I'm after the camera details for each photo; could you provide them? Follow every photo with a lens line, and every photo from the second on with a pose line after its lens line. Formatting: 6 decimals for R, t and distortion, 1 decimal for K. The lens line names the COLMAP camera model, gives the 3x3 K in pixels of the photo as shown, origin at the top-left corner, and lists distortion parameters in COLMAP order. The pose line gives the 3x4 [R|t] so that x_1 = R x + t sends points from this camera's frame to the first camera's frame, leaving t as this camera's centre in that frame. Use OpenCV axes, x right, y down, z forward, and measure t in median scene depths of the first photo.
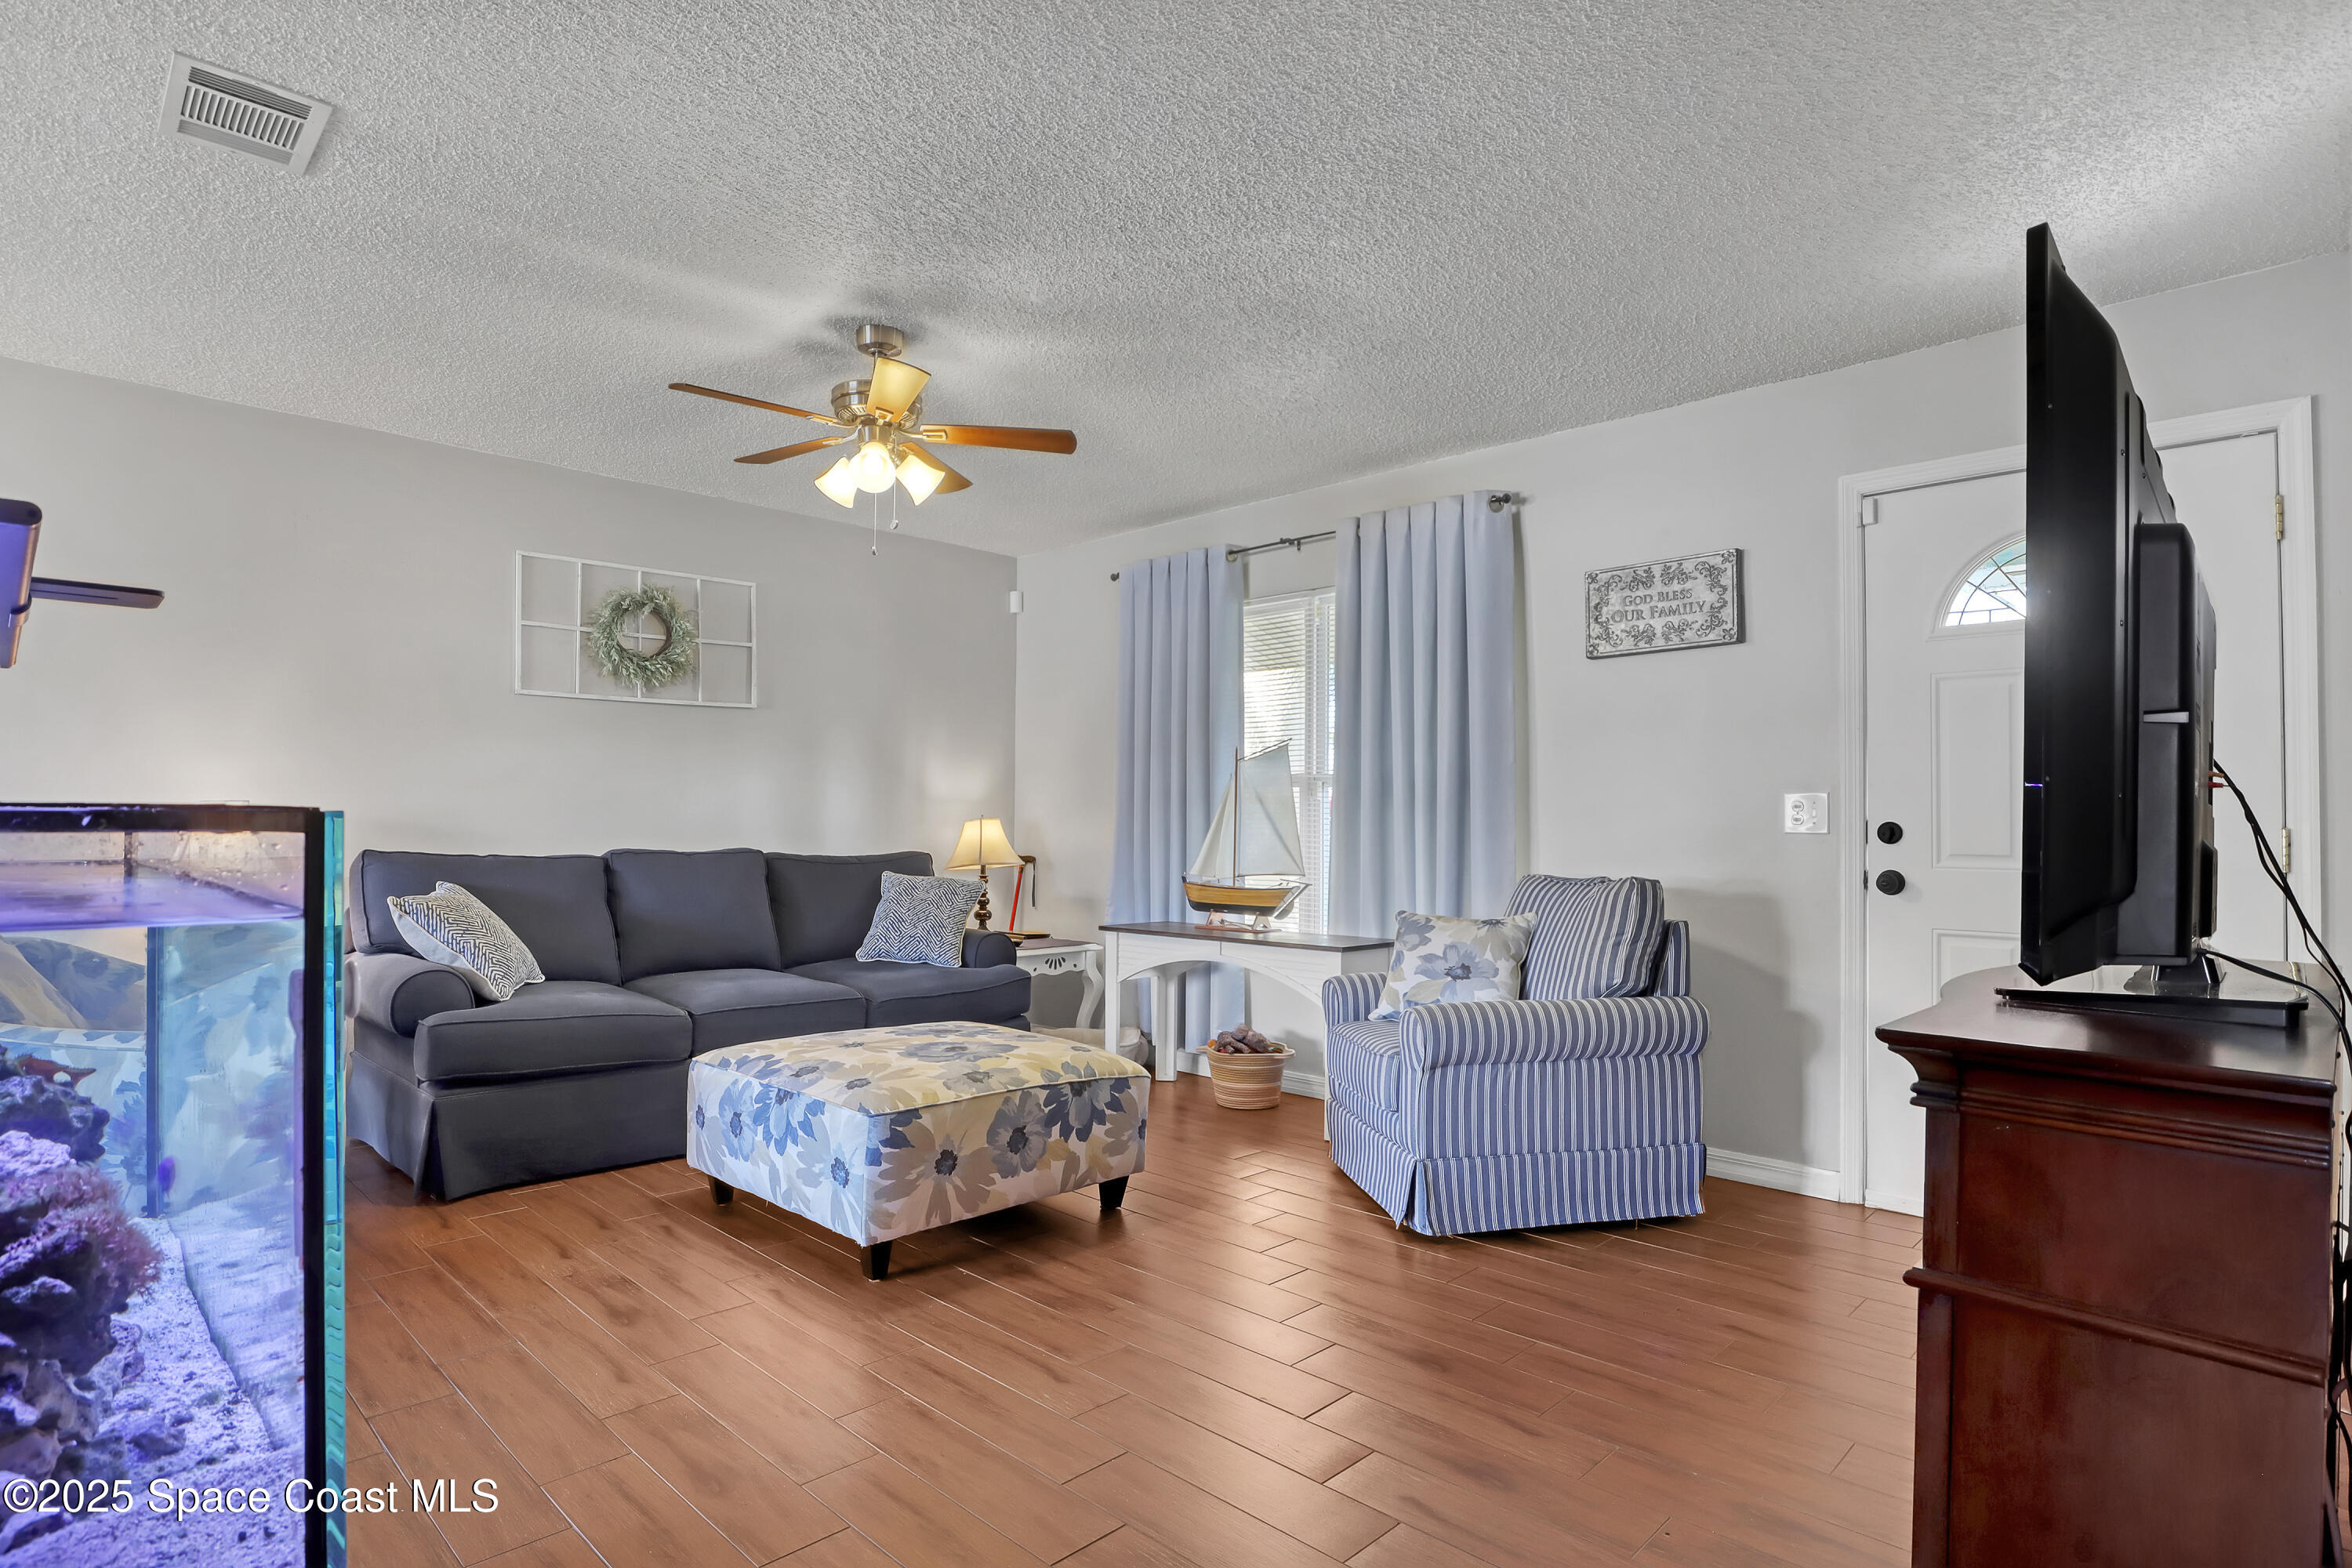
lens RADIAL K [[1211.4, 0, 1173.8], [0, 1211.4, 813.7], [0, 0, 1]] dist [-0.055076, 0.019923]
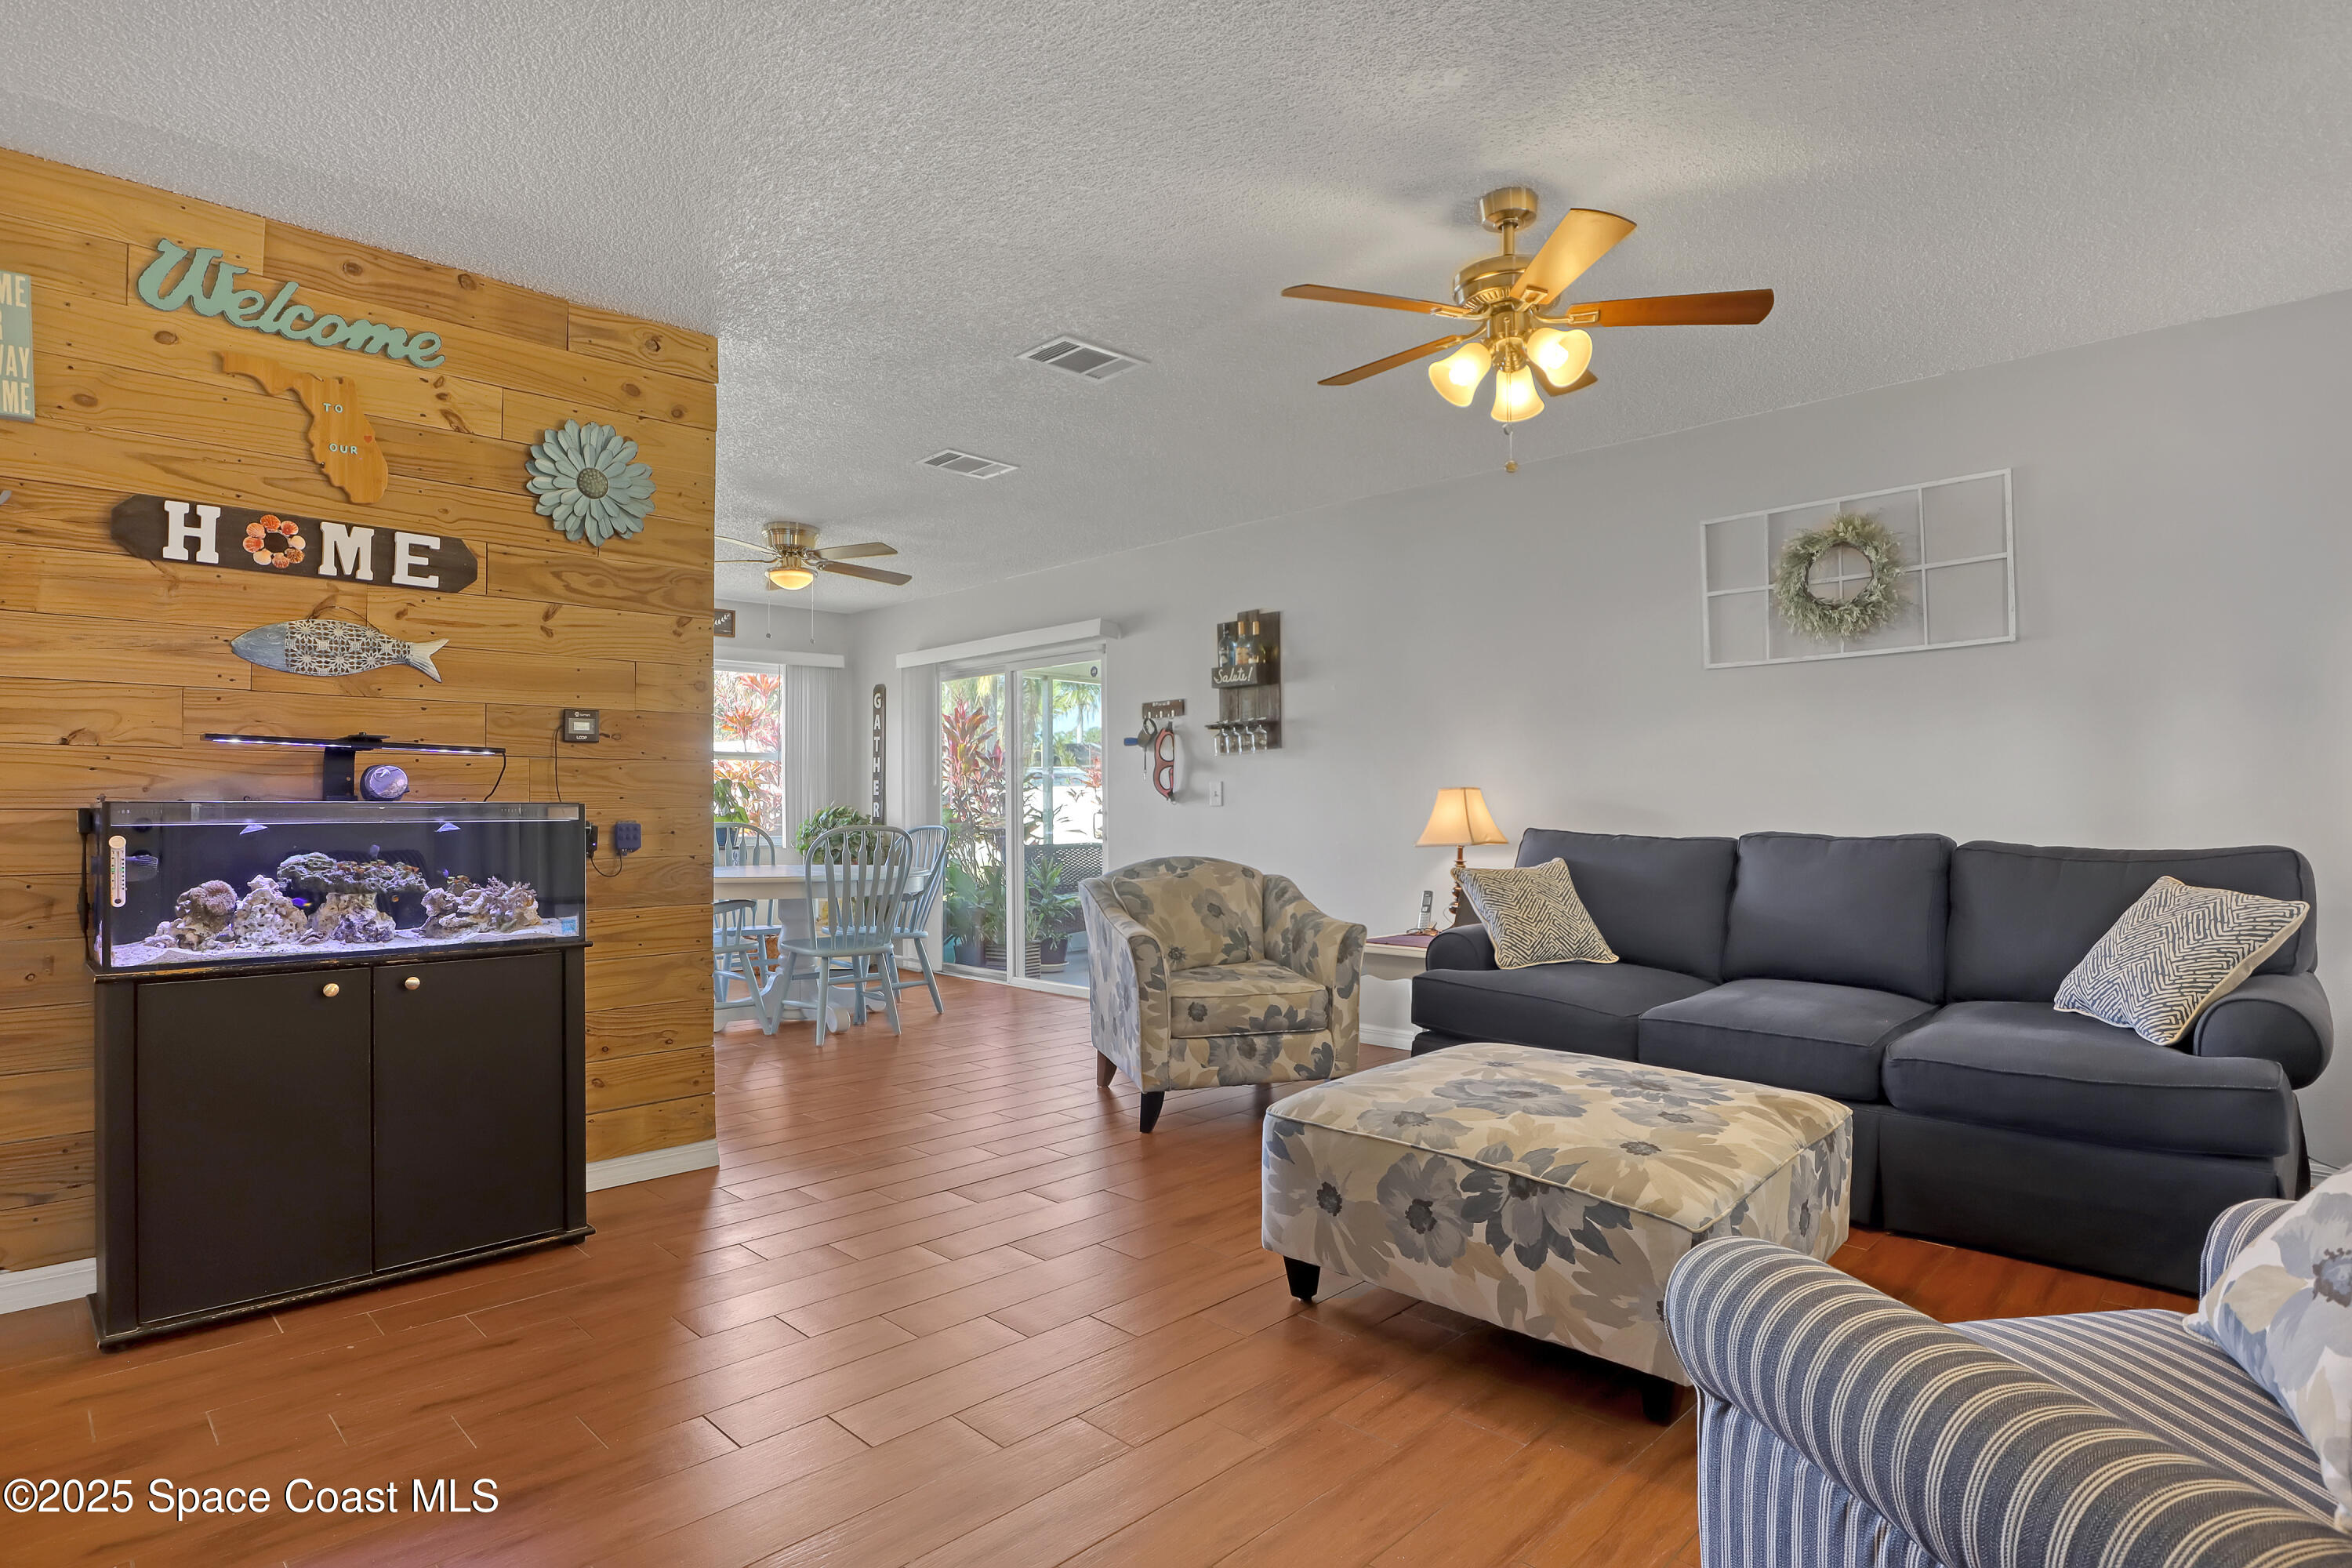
lens RADIAL K [[1211.4, 0, 1173.8], [0, 1211.4, 813.7], [0, 0, 1]] dist [-0.055076, 0.019923]
pose [[-0.005846, 0.000358, -0.999983, 0.581876], [0.014487, 0.999895, 0.000273, 0.013529], [0.999878, -0.014485, -0.005851, 0.787653]]
